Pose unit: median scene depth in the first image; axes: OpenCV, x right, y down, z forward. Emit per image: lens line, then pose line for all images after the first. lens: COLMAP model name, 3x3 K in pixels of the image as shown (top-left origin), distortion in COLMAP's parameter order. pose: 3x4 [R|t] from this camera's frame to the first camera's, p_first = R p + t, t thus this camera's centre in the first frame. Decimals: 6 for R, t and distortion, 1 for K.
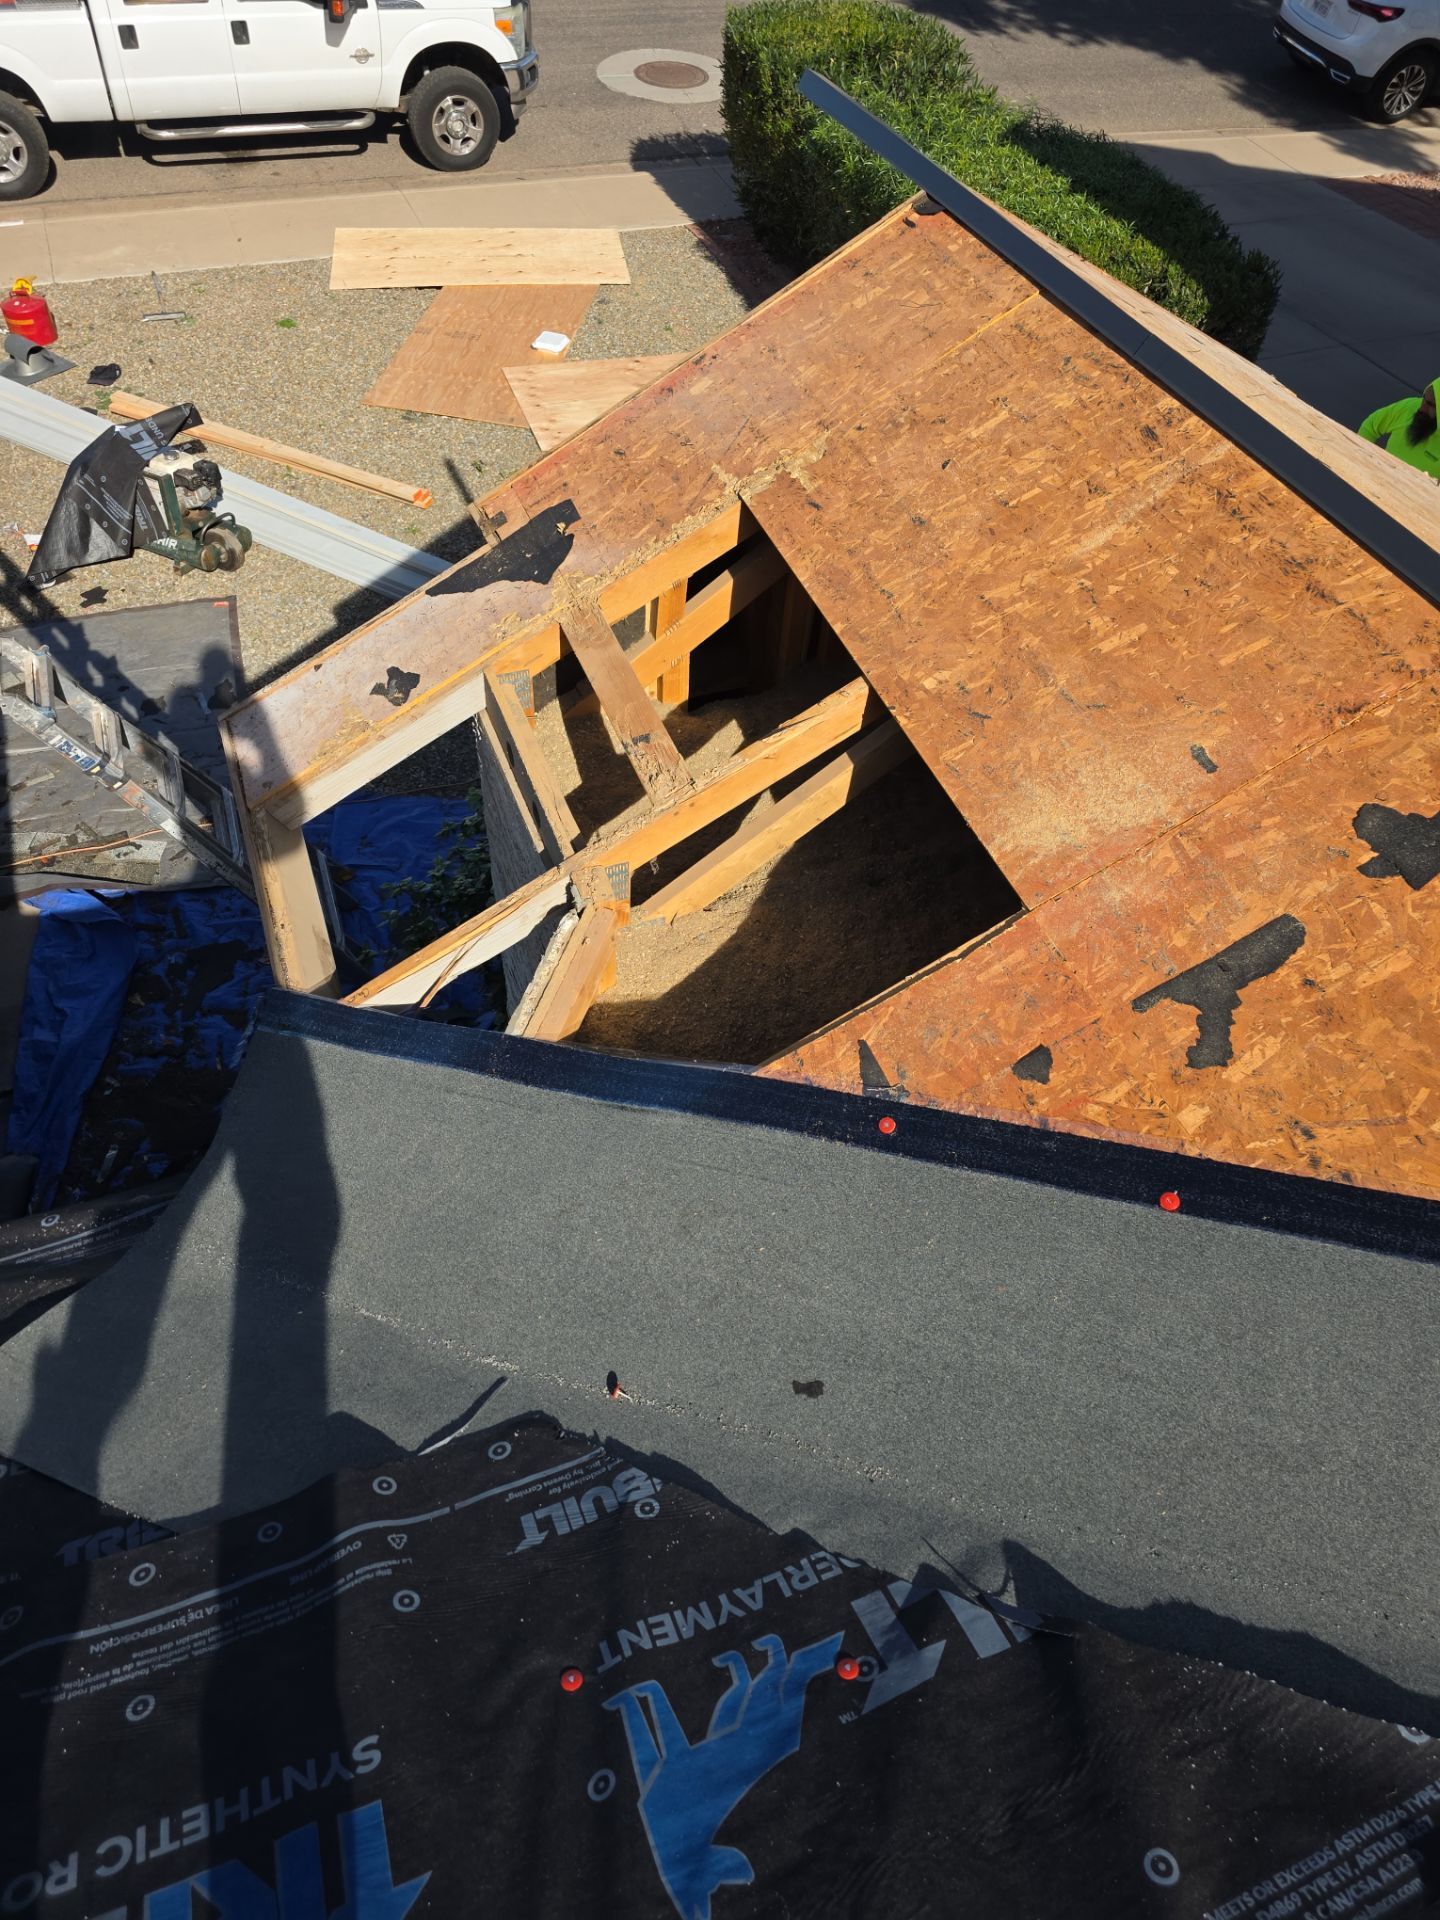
lens RADIAL K [[1263.7, 0, 714.5], [0, 1263.7, 908.2], [0, 0, 1]] dist [0.056867, -0.051646]
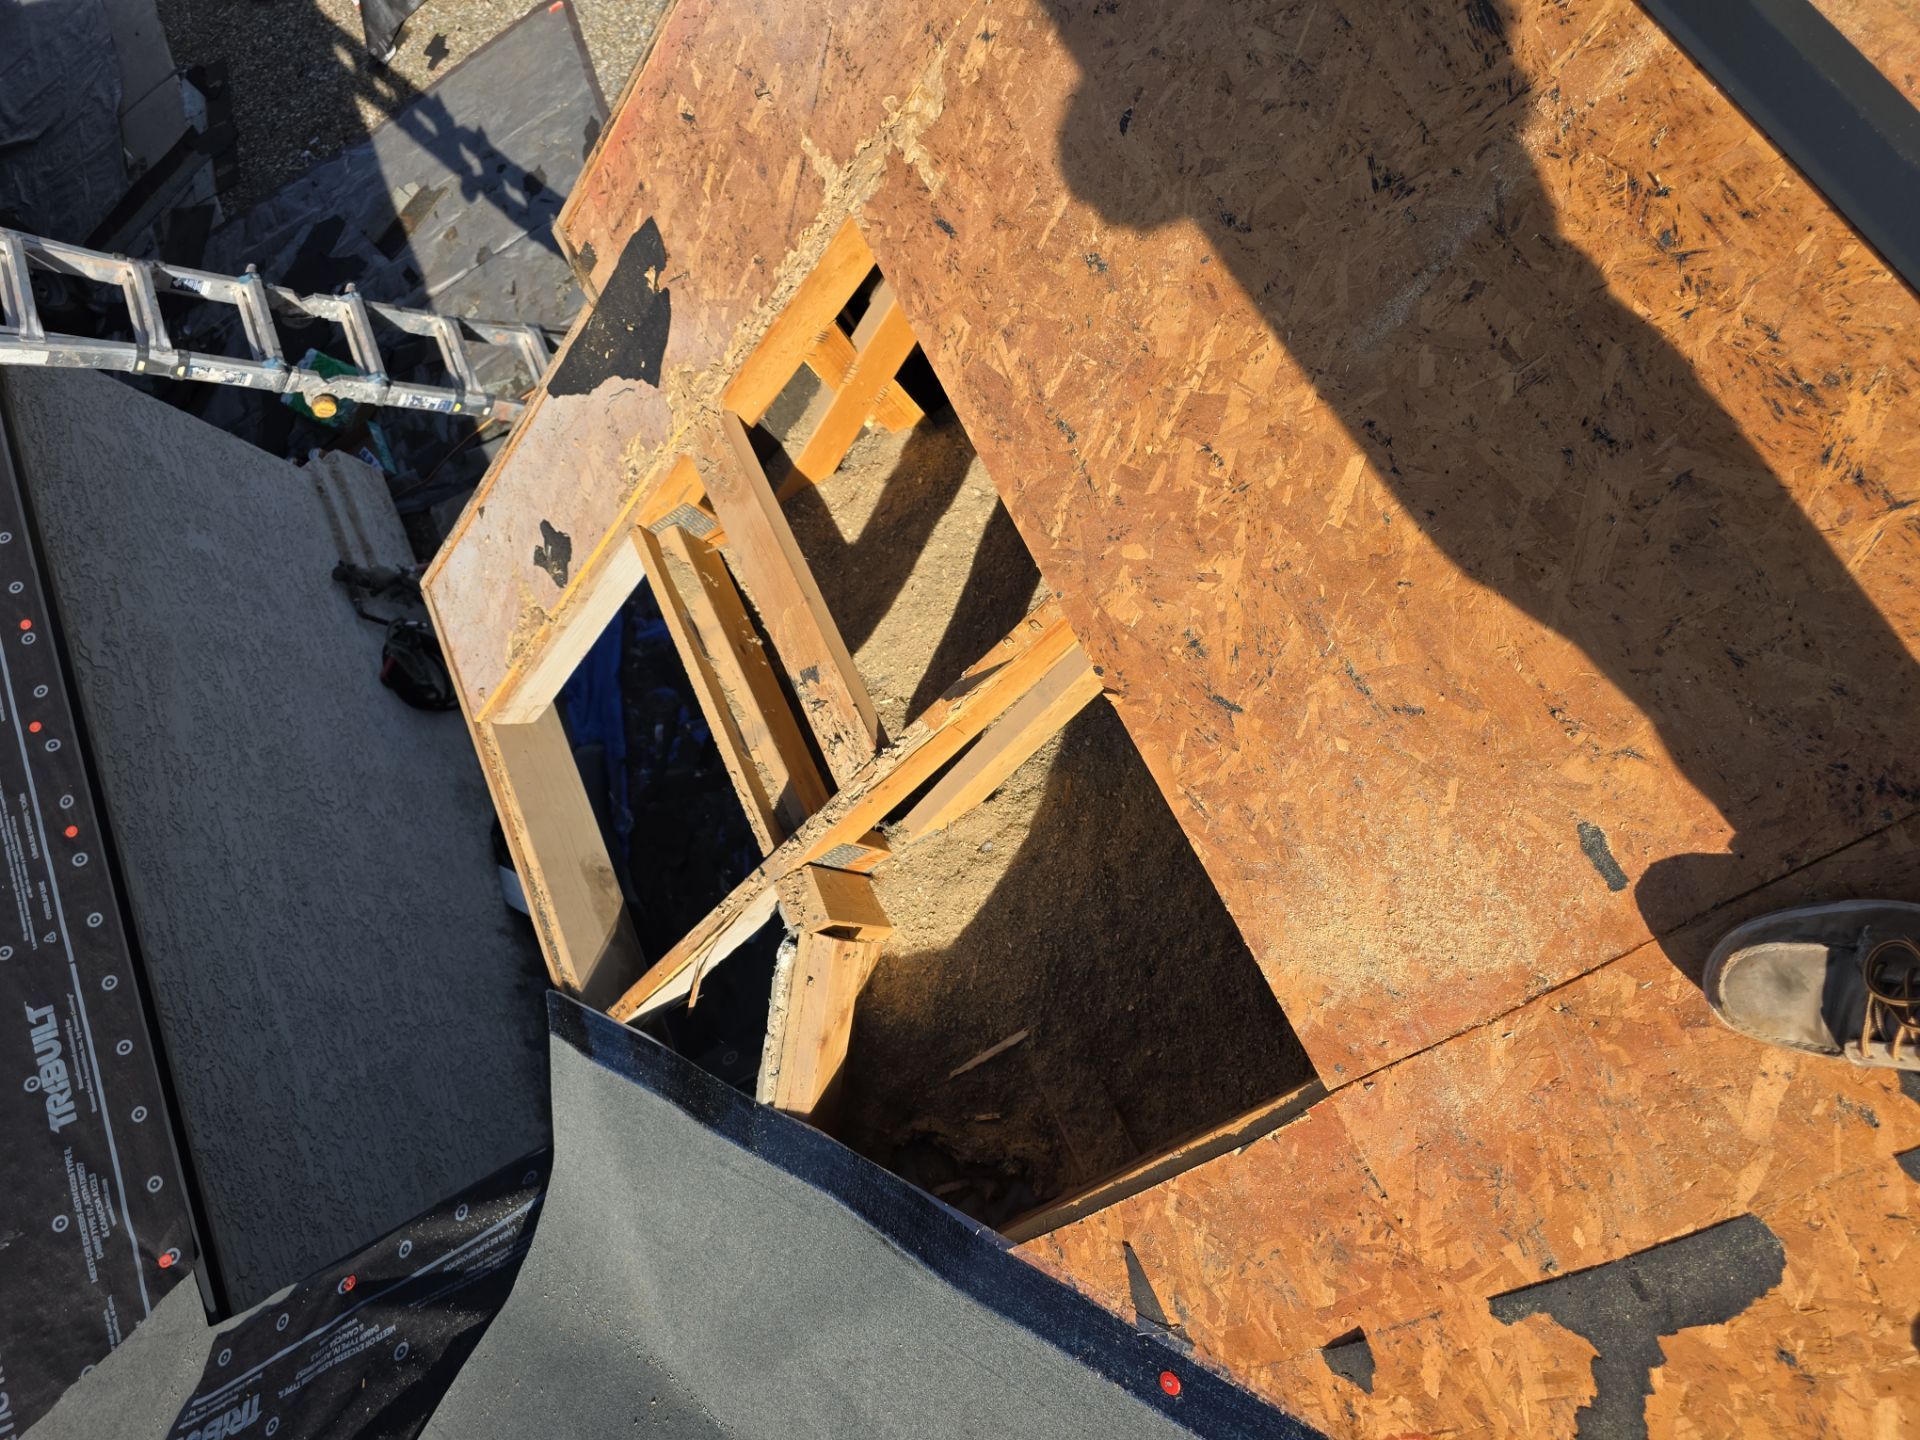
lens RADIAL K [[1278.1, 0, 962.3], [0, 1278.1, 632.0], [0, 0, 1]] dist [0.061448, -0.065649]
pose [[0.915351, -0.174344, -0.362954, 0.250947], [0.322675, 0.856802, 0.402208, -0.363404], [0.240857, -0.485278, 0.840531, 0.370321]]
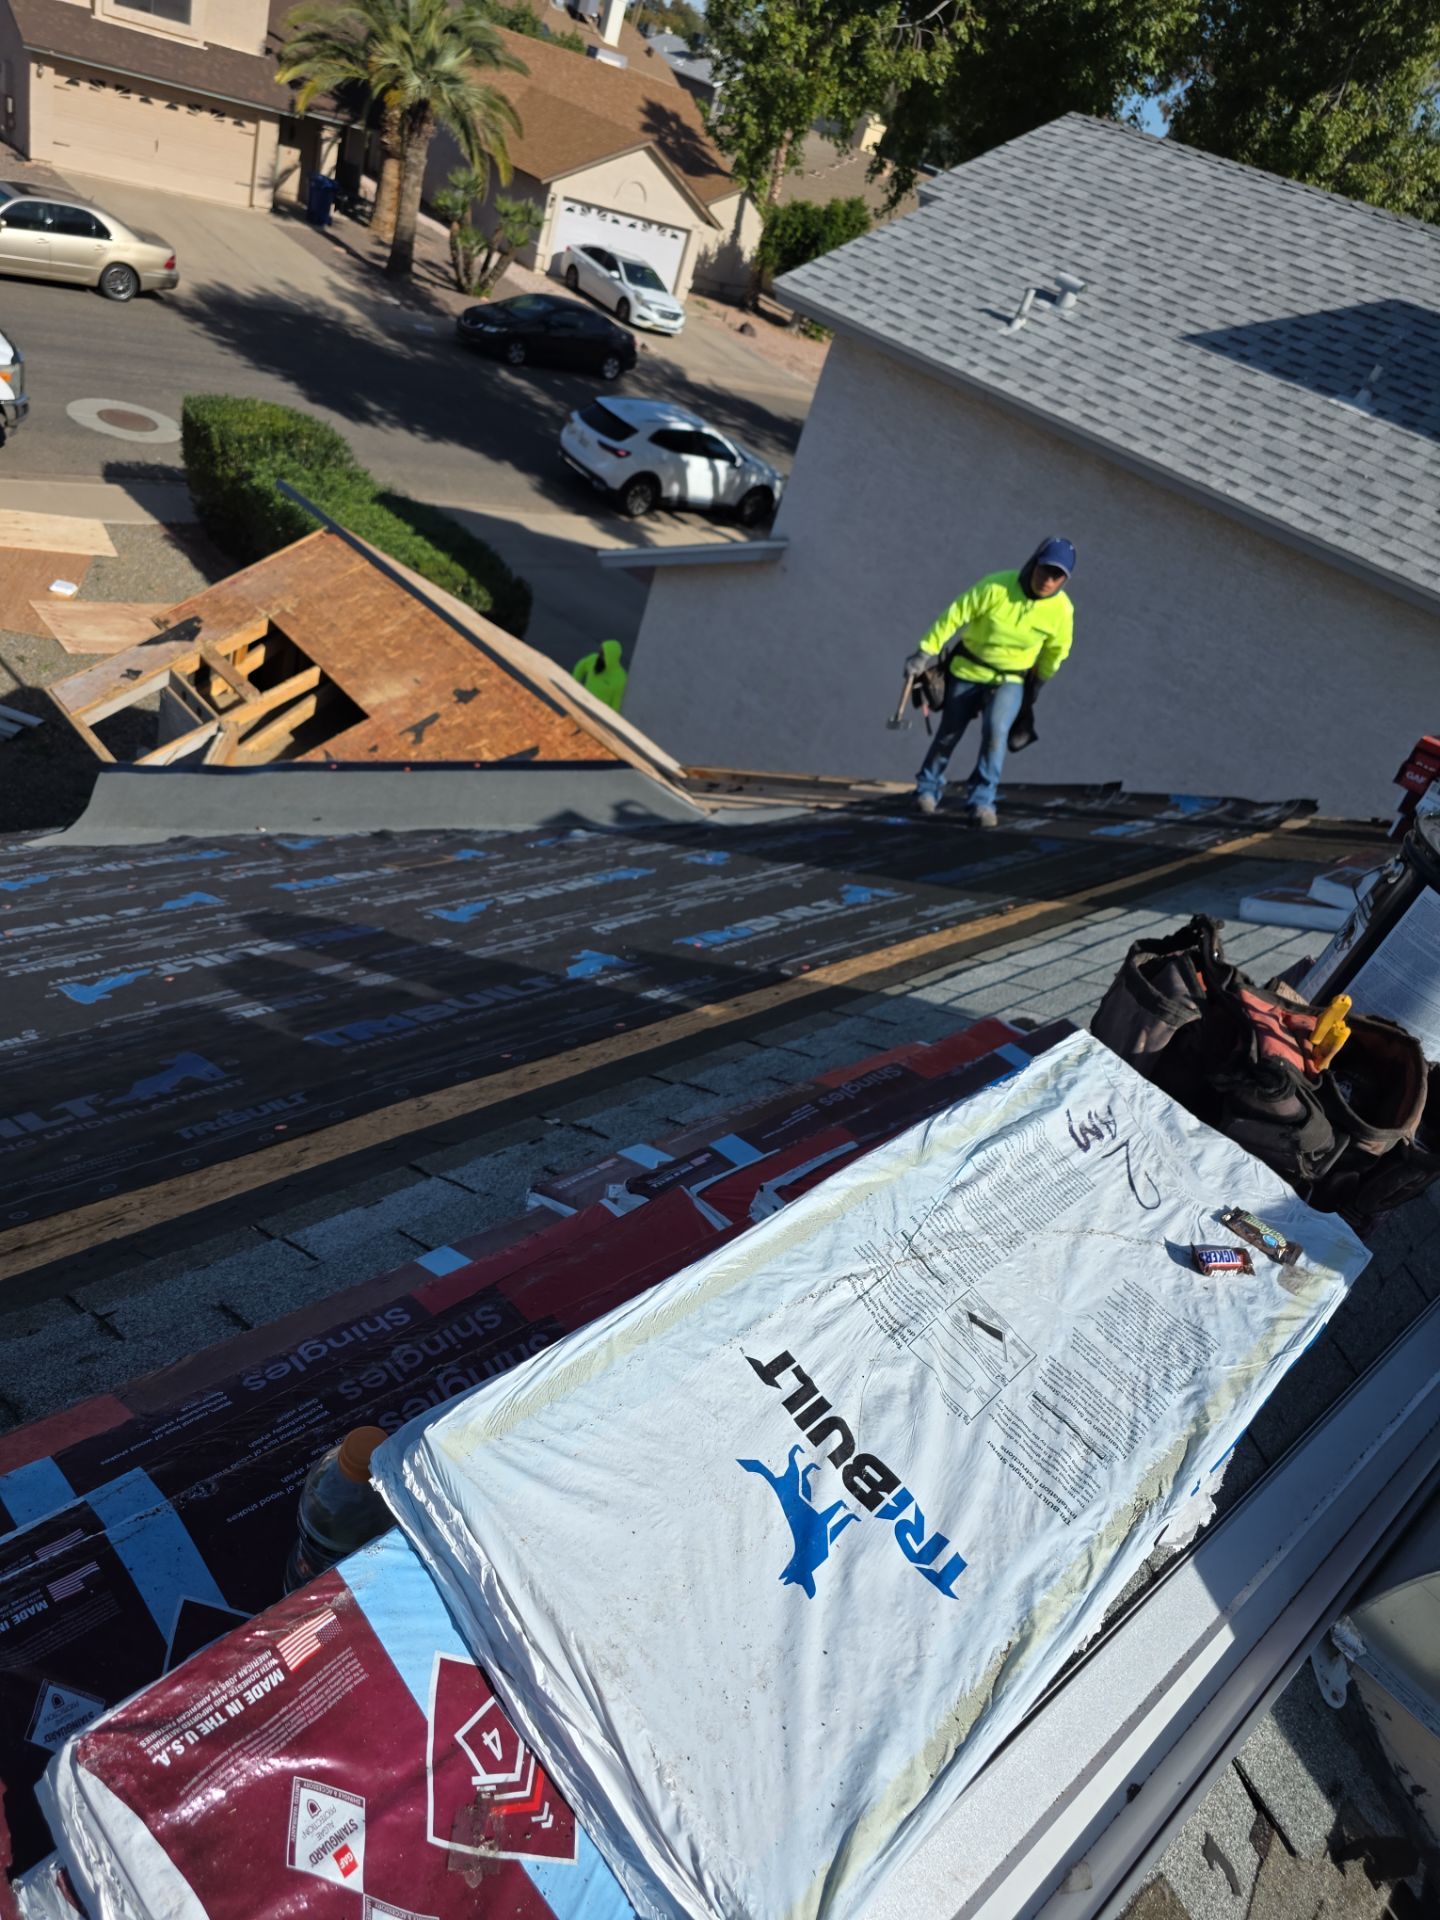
lens RADIAL K [[1278.1, 0, 722.2], [0, 1278.1, 968.8], [0, 0, 1]] dist [0.061448, -0.065649]
pose [[0.906168, -0.031287, 0.421759, -0.286465], [0.107453, 0.981567, -0.158054, 0.971162], [-0.409039, 0.188543, 0.892826, -1.769037]]
